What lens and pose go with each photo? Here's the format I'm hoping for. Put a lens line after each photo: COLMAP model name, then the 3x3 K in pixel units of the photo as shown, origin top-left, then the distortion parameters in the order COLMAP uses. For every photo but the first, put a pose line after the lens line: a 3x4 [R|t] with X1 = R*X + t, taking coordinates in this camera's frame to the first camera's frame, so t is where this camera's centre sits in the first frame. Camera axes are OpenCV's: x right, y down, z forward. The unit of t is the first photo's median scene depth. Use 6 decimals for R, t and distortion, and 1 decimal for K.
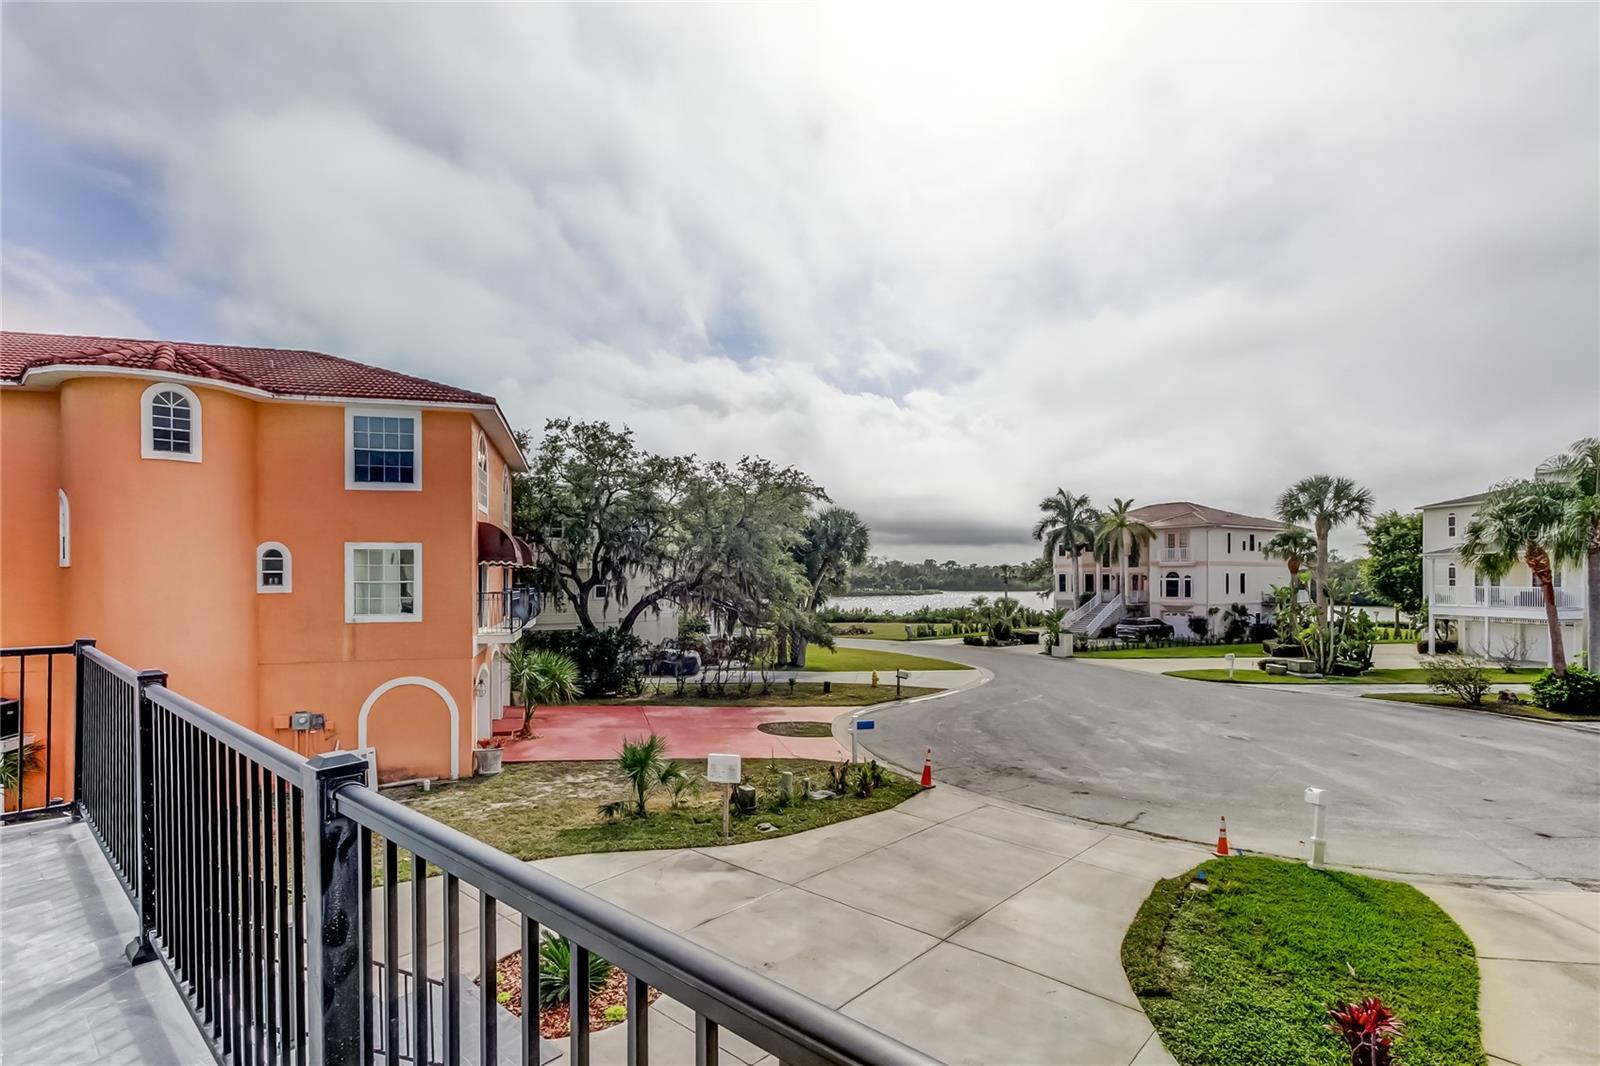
lens RADIAL K [[768.3, 0, 790.0], [0, 768.3, 571.7], [0, 0, 1]] dist [0.054692, -0.023085]
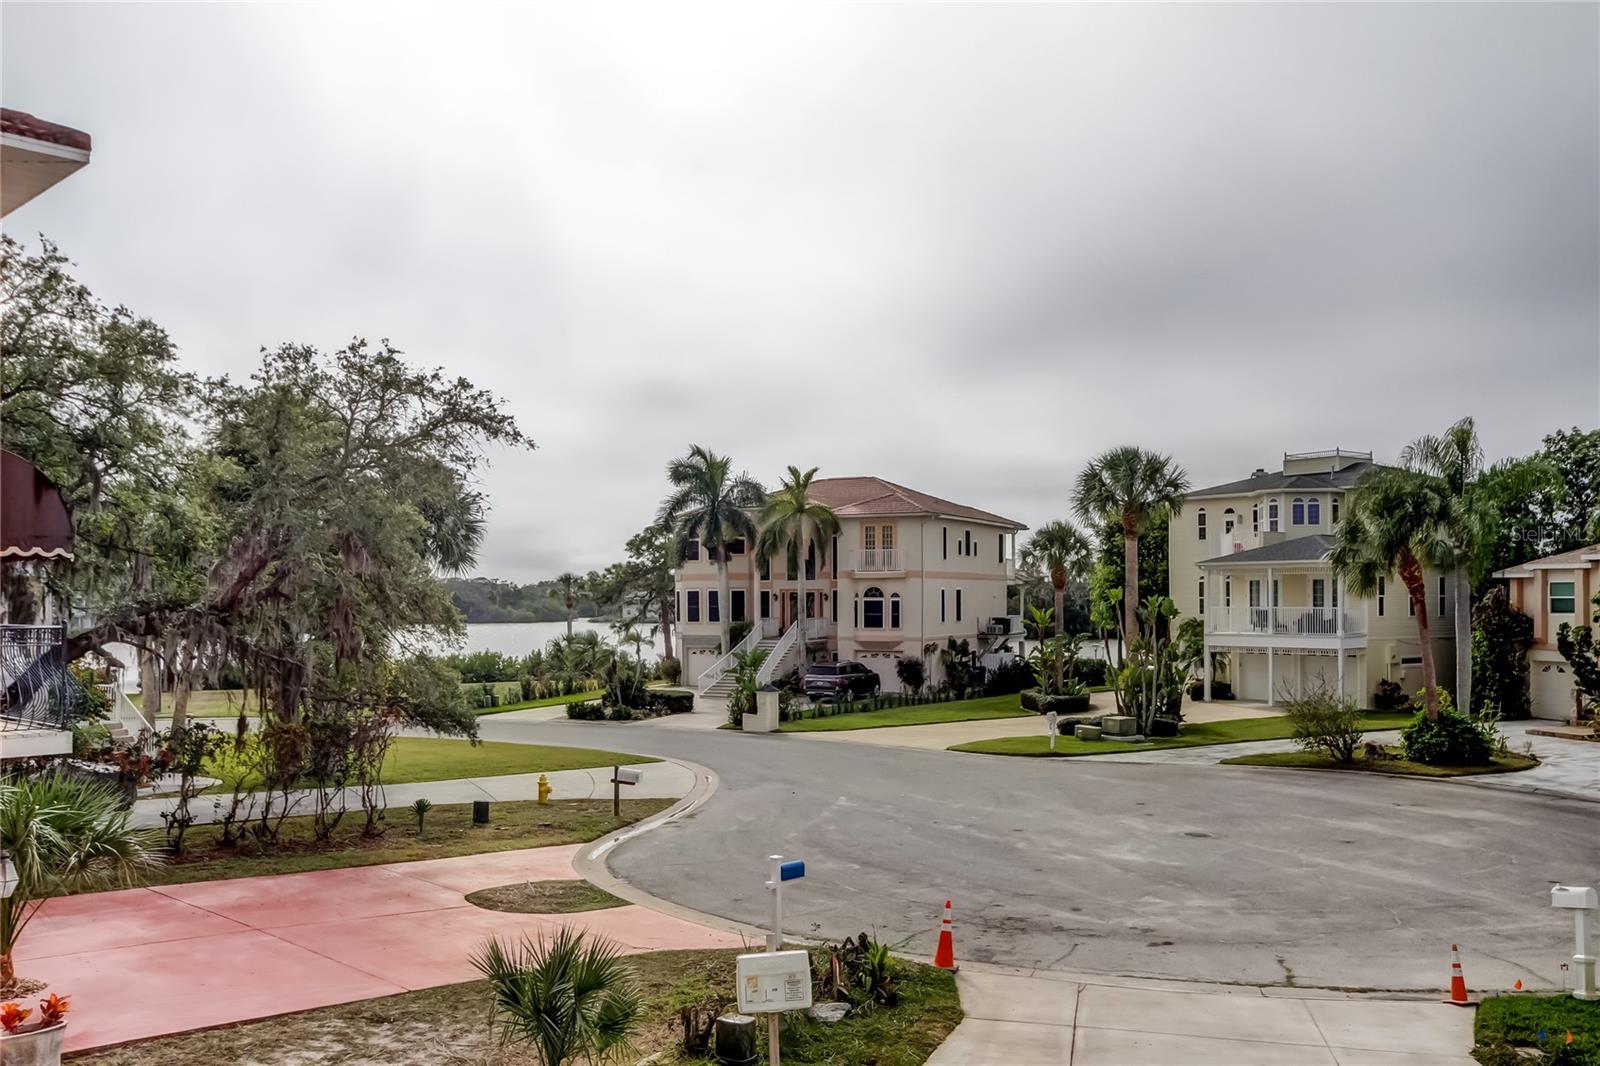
lens RADIAL K [[1397.0, 0, 800.2], [0, 1397.0, 586.2], [0, 0, 1]] dist [-0.005981, 0.012810]
pose [[0.866842, 0.002863, 0.498574, -0.122953], [-0.001853, 0.999995, -0.002522, 0.002141], [-0.498579, 0.001263, 0.866843, 0.056072]]
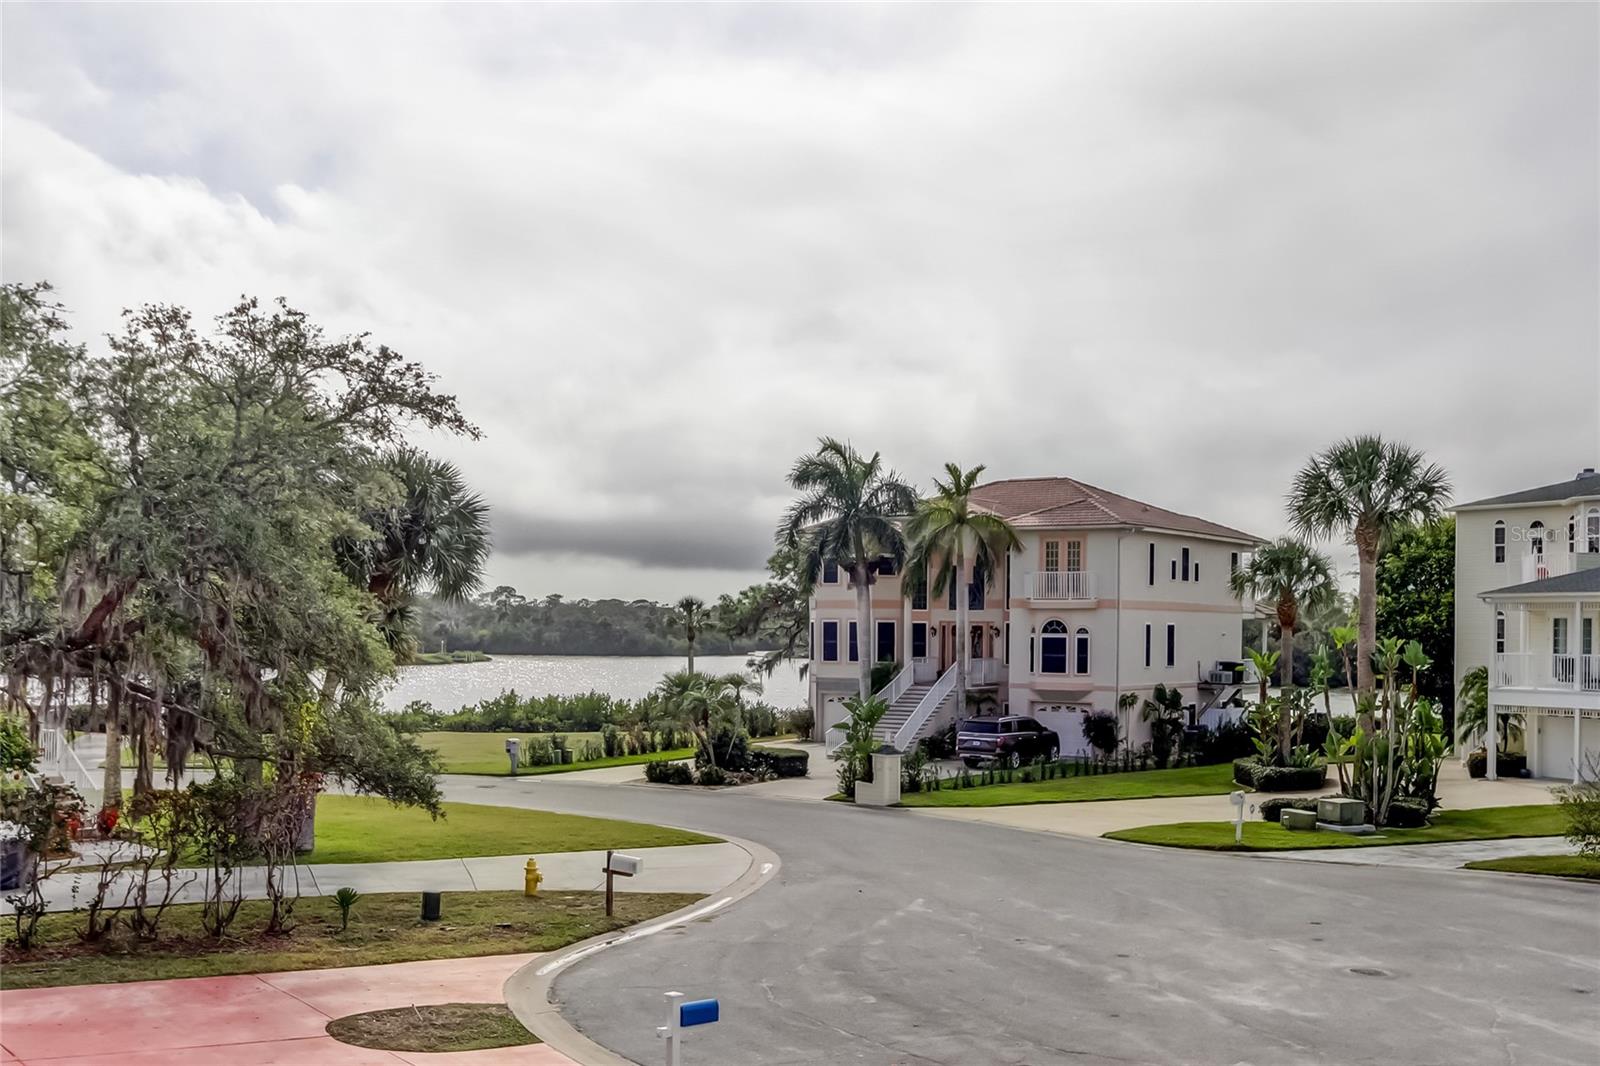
lens RADIAL K [[1740.7, 0, 823.5], [0, 1740.7, 618.2], [0, 0, 1]] dist [-0.012092, 0.026305]
pose [[0.922437, 0.013337, 0.385916, -0.060323], [-0.014918, 0.999888, 0.001101, -0.000350], [-0.385859, -0.006773, 0.922533, 0.057352]]
